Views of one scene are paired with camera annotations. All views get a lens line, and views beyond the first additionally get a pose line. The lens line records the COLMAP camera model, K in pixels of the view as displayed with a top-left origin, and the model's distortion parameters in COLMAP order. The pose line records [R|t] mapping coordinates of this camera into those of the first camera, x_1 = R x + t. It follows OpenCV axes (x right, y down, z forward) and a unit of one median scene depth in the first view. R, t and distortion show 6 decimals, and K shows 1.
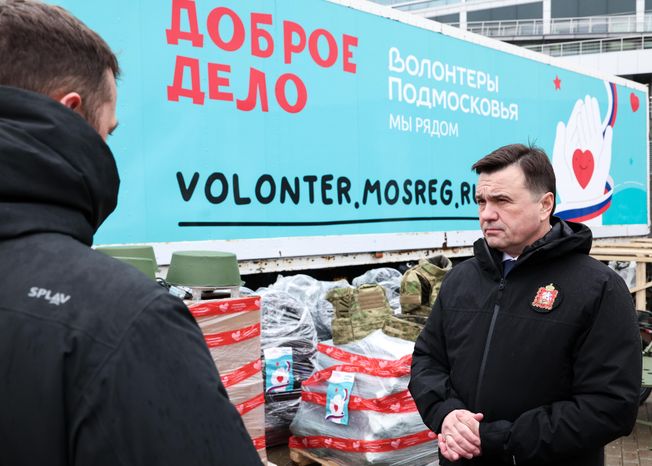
lens RADIAL K [[690.8, 0, 329.4], [0, 690.8, 244.5], [0, 0, 1]] dist [-0.003971, 0.000000]
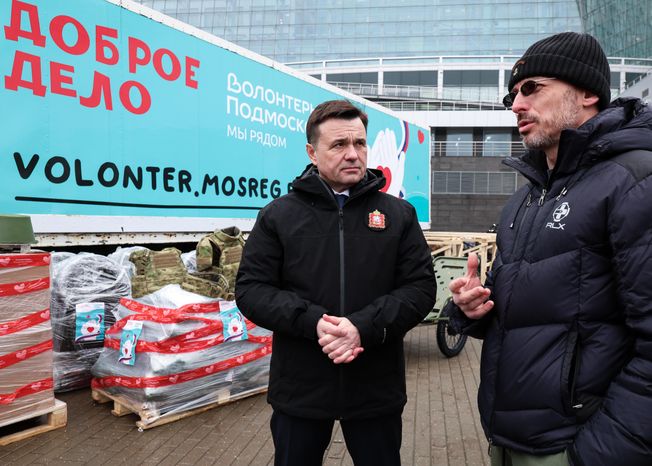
lens RADIAL K [[493.4, 0, 362.0], [0, 493.4, 243.4], [0, 0, 1]] dist [-0.010559, 0.003413]
pose [[0.967554, 0.016891, 0.252099, 0.108324], [-0.017228, 0.999851, -0.000871, 0.029061], [-0.252076, -0.003501, 0.967701, 0.057930]]
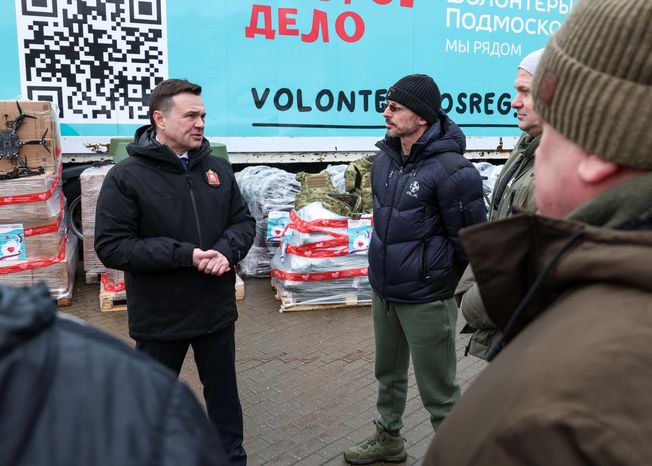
lens RADIAL K [[597.6, 0, 359.3], [0, 597.6, 207.3], [0, 0, 1]] dist [0.012739, 0.000000]
pose [[0.927910, 0.078061, -0.364541, 0.377995], [-0.038437, 0.992654, 0.114722, -0.007808], [0.370818, -0.092440, 0.924094, -0.077408]]
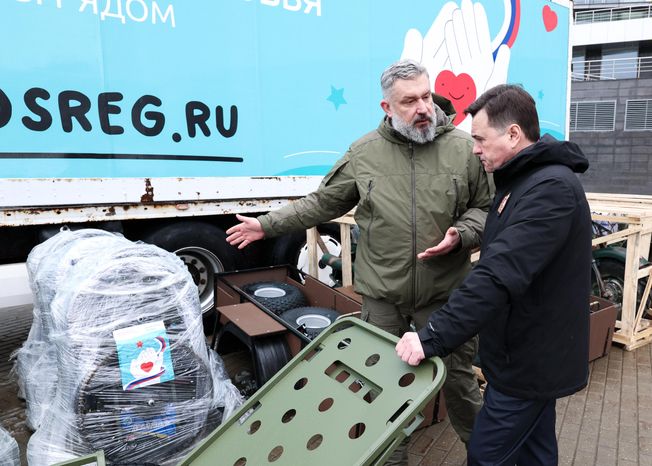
lens RADIAL K [[493.4, 0, 403.4], [0, 493.4, 240.2], [0, 0, 1]] dist [-0.010559, 0.003413]
pose [[0.997724, 0.030850, -0.059964, 0.500683], [-0.024055, 0.993540, 0.110900, -0.019824], [0.062997, -0.109205, 0.992021, 0.637186]]
